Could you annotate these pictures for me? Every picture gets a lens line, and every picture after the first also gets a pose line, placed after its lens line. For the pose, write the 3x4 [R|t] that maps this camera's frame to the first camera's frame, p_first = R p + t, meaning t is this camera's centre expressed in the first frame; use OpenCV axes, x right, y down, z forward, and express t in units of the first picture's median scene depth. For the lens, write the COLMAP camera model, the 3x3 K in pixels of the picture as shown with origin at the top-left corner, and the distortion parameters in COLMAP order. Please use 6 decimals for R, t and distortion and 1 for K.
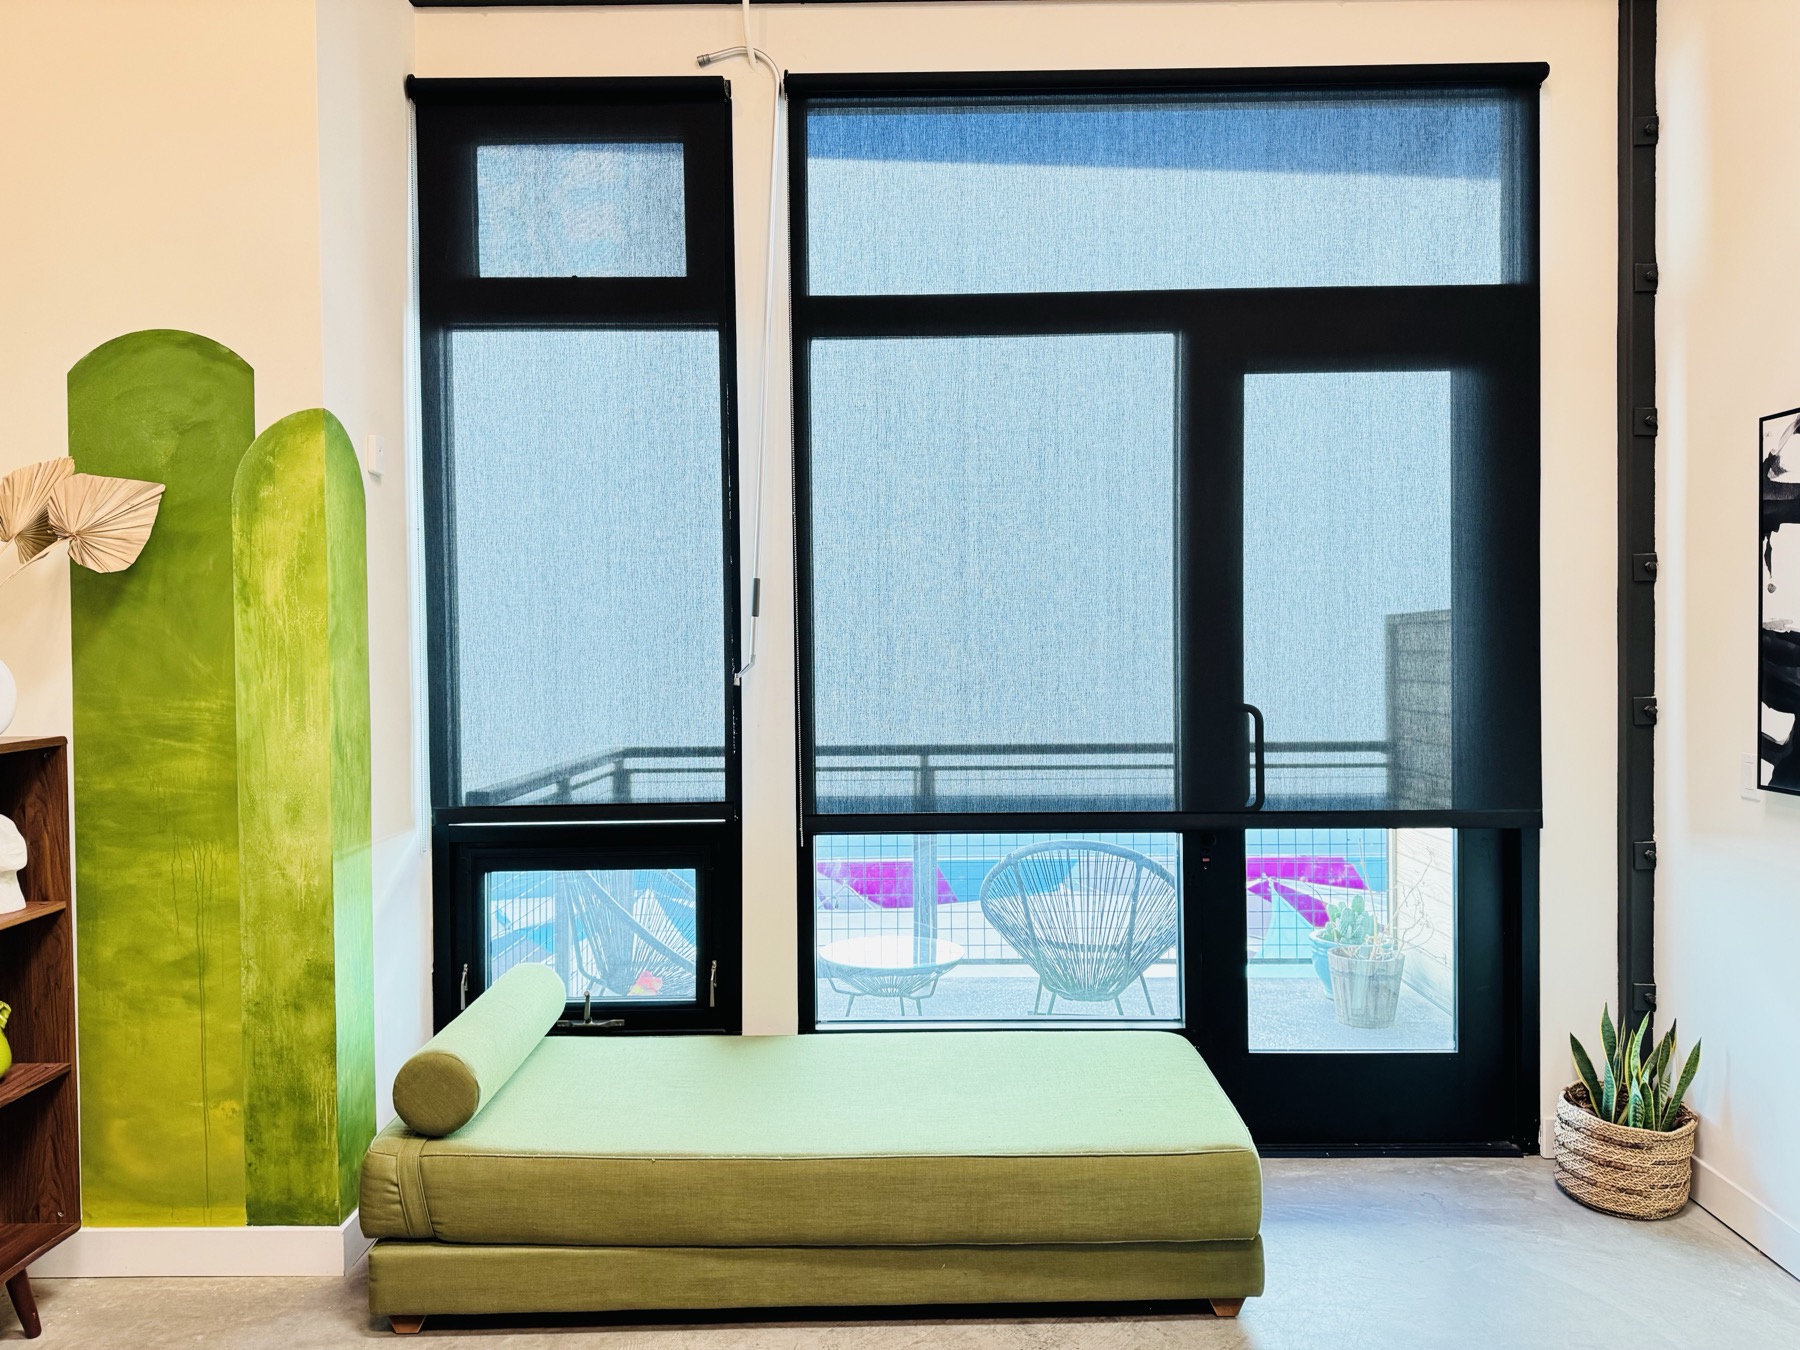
lens RADIAL K [[1264.8, 0, 915.9], [0, 1264.8, 667.9], [0, 0, 1]] dist [0.095522, -0.105635]
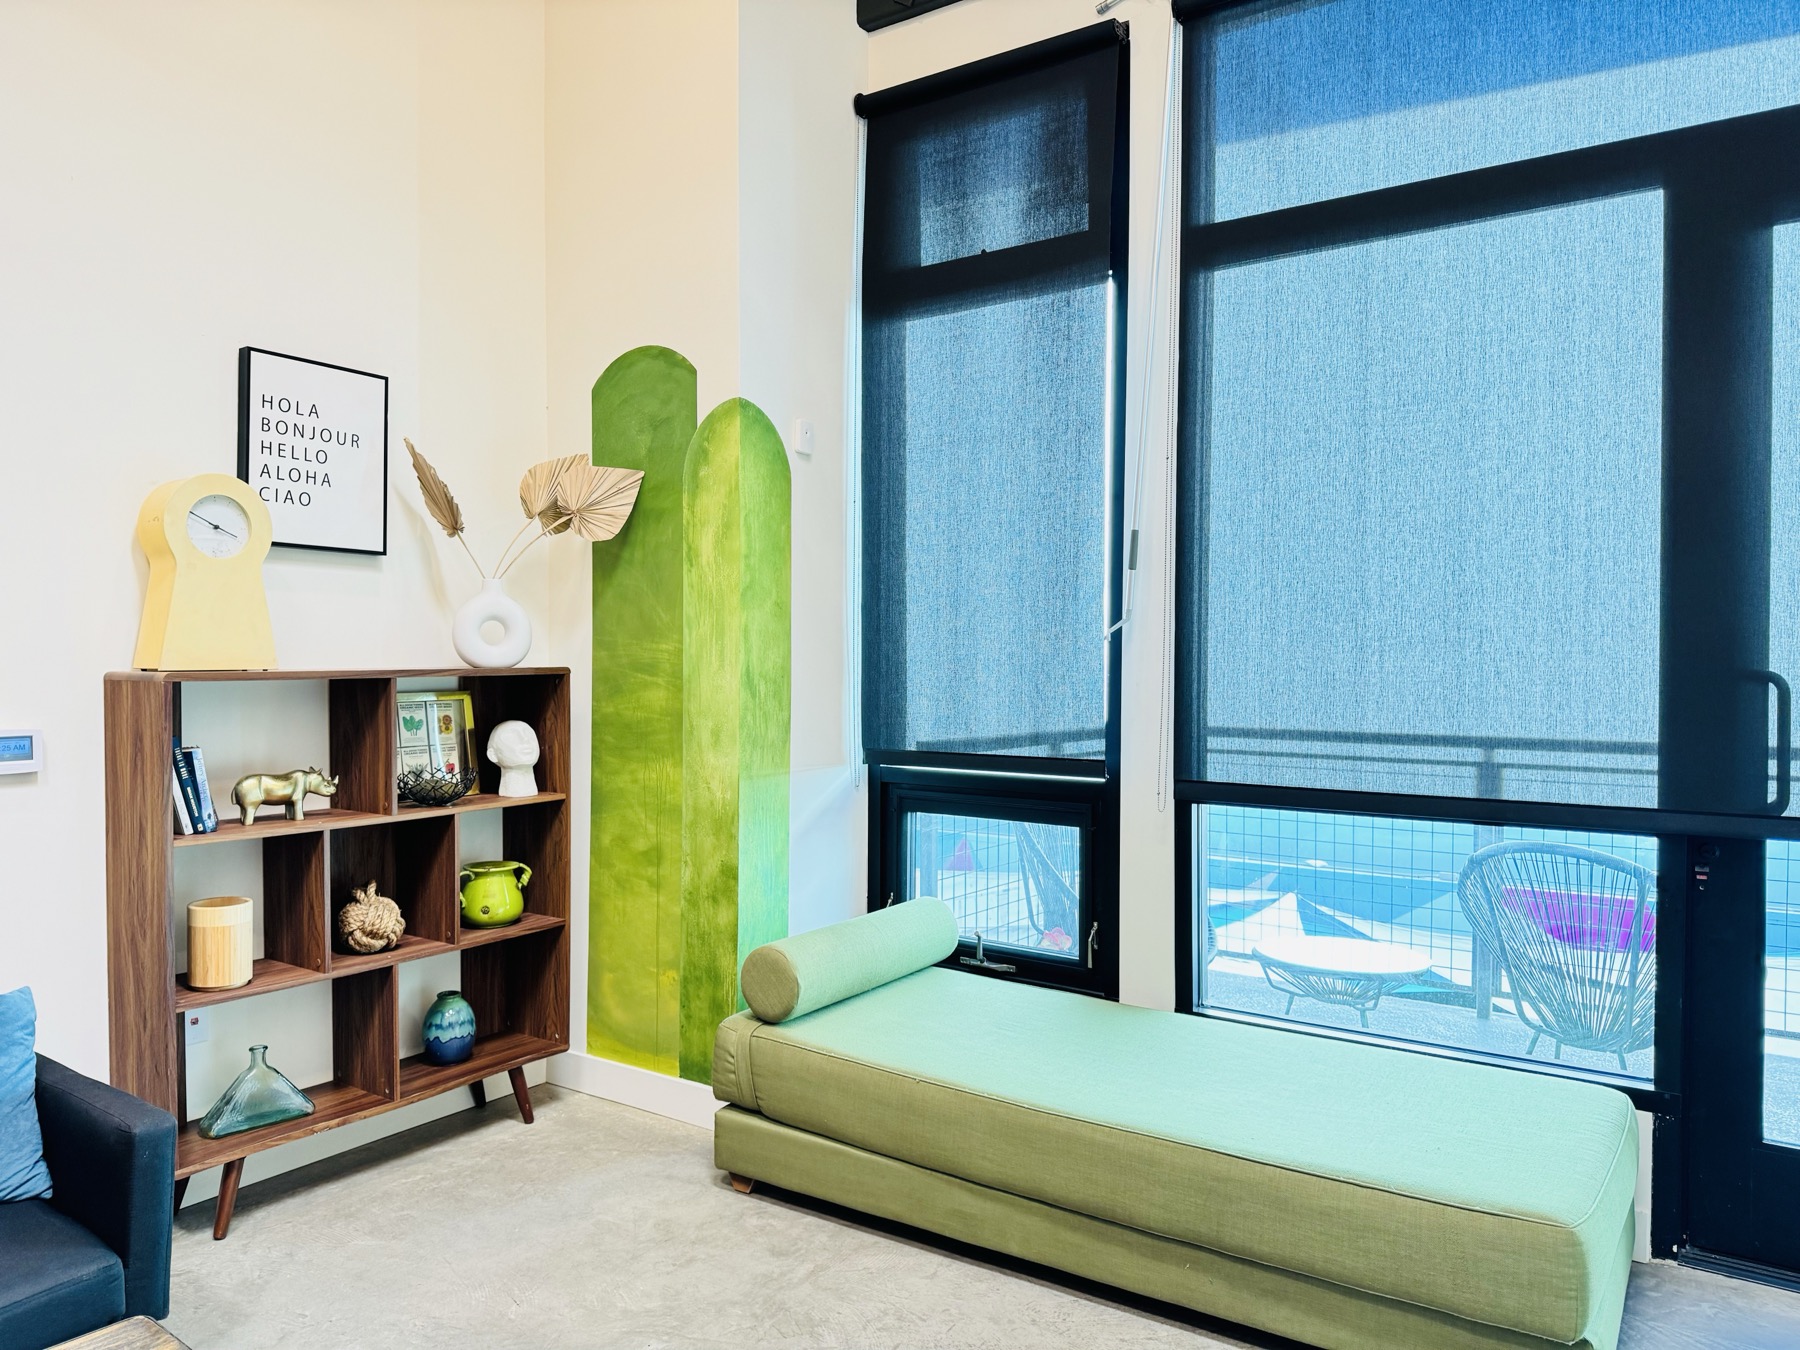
lens RADIAL K [[1264.8, 0, 891.0], [0, 1264.8, 660.4], [0, 0, 1]] dist [0.095522, -0.105635]
pose [[0.823944, 0.012236, -0.566539, 0.318737], [-0.019621, 0.999783, -0.006942, 0.045855], [0.566332, 0.016836, 0.824005, 0.117733]]
